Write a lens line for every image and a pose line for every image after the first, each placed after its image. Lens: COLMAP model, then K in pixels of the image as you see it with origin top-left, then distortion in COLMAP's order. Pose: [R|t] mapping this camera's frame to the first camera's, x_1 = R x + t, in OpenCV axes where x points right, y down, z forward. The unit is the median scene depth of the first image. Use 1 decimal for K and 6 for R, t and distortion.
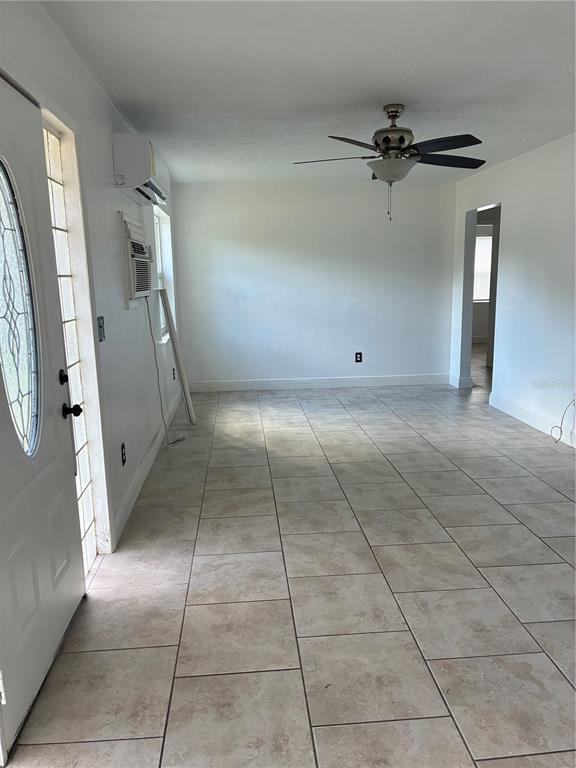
lens RADIAL K [[586.3, 0, 286.0], [0, 586.3, 382.9], [0, 0, 1]] dist [0.037884, -0.047687]
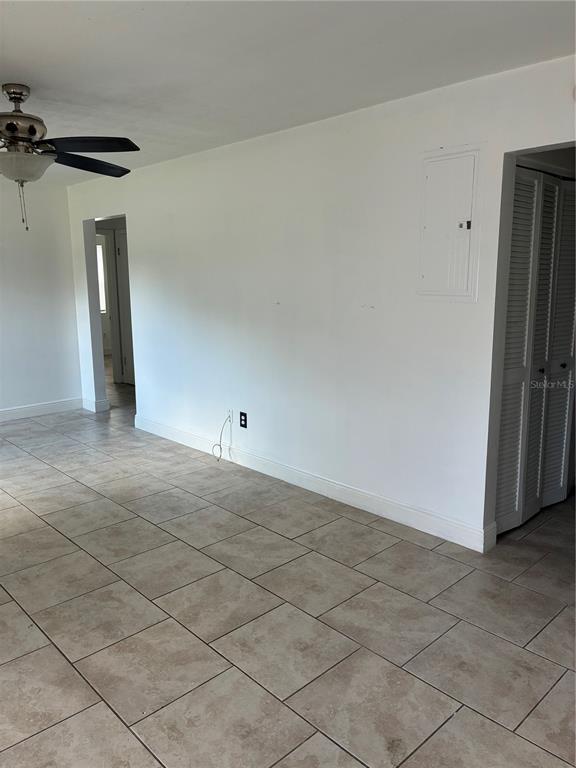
lens RADIAL K [[586.3, 0, 293.0], [0, 586.3, 378.4], [0, 0, 1]] dist [0.037884, -0.047687]
pose [[0.778427, -0.098684, 0.619930, -0.056496], [0.107588, 0.993927, 0.023125, -0.059286], [-0.618447, 0.048696, 0.784316, 0.170681]]
